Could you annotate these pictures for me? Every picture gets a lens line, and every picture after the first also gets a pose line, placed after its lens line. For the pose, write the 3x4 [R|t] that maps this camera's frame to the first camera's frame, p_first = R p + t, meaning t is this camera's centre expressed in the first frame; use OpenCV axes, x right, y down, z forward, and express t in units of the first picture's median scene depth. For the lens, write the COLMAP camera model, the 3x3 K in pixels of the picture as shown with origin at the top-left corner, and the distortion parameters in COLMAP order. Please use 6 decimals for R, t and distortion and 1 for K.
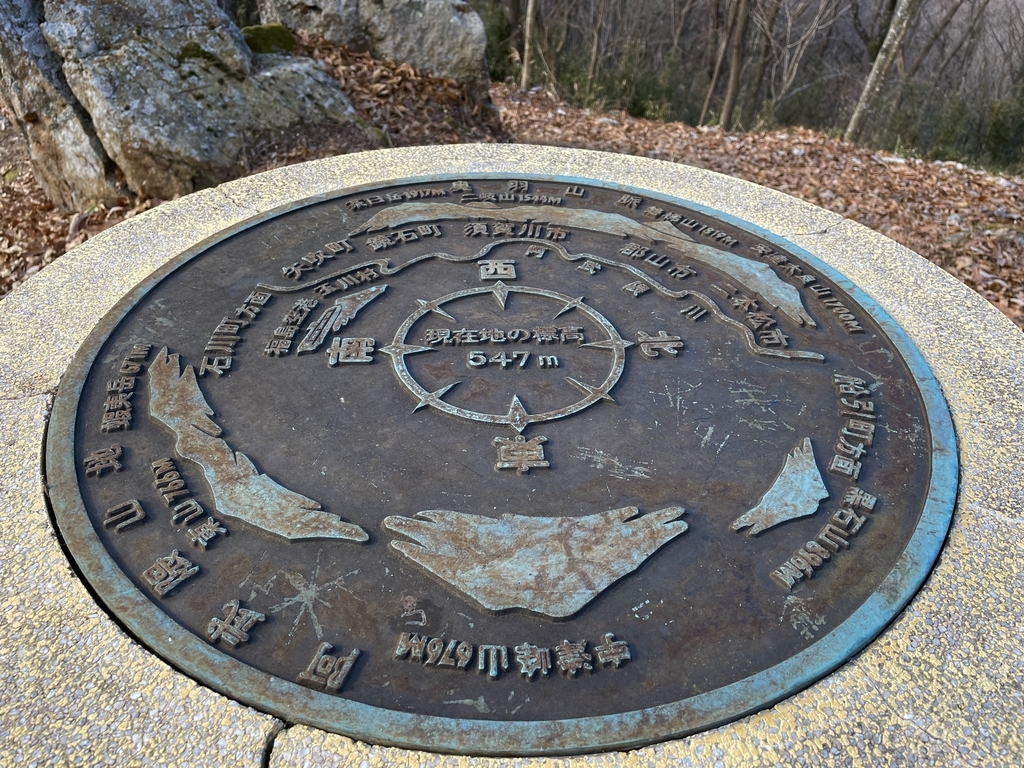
lens RADIAL K [[785.0, 0, 512.0], [0, 785.0, 384.0], [0, 0, 1]] dist [0.065295, -0.075974]
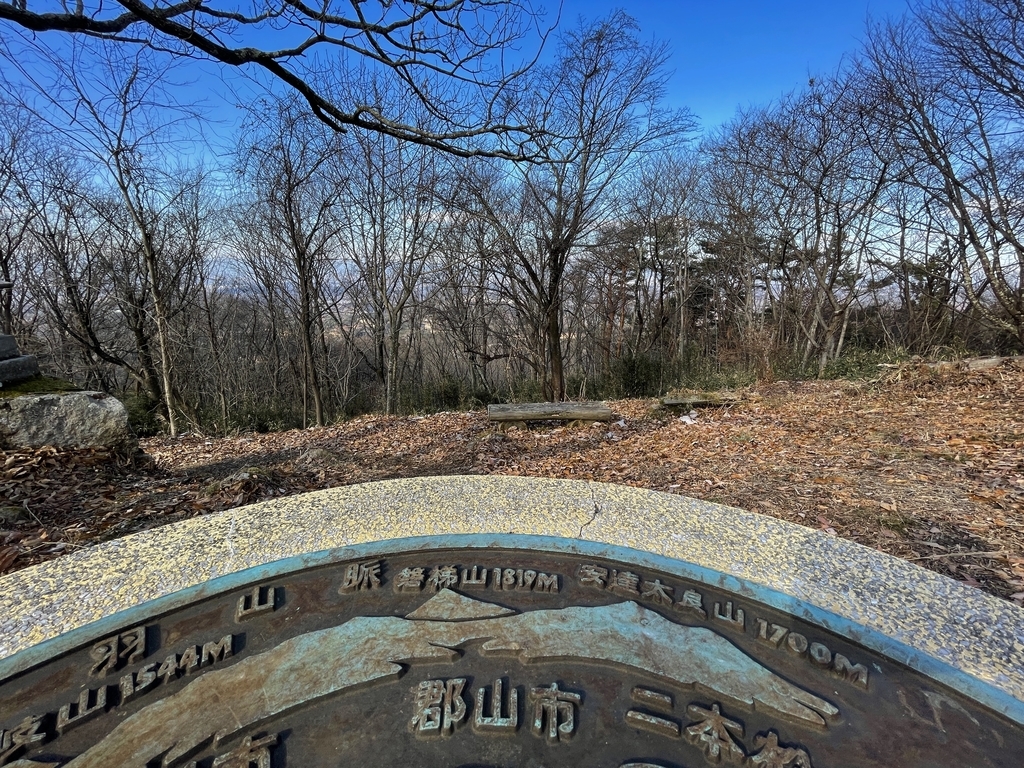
lens RADIAL K [[416.6, 0, 512.0], [0, 416.6, 384.0], [0, 0, 1]] dist [-0.000331, 0.000138]
pose [[0.741936, -0.198360, 0.640457, 0.009481], [0.423516, 0.879187, -0.218323, -0.040614], [-0.519775, 0.433226, 0.736308, 0.105755]]
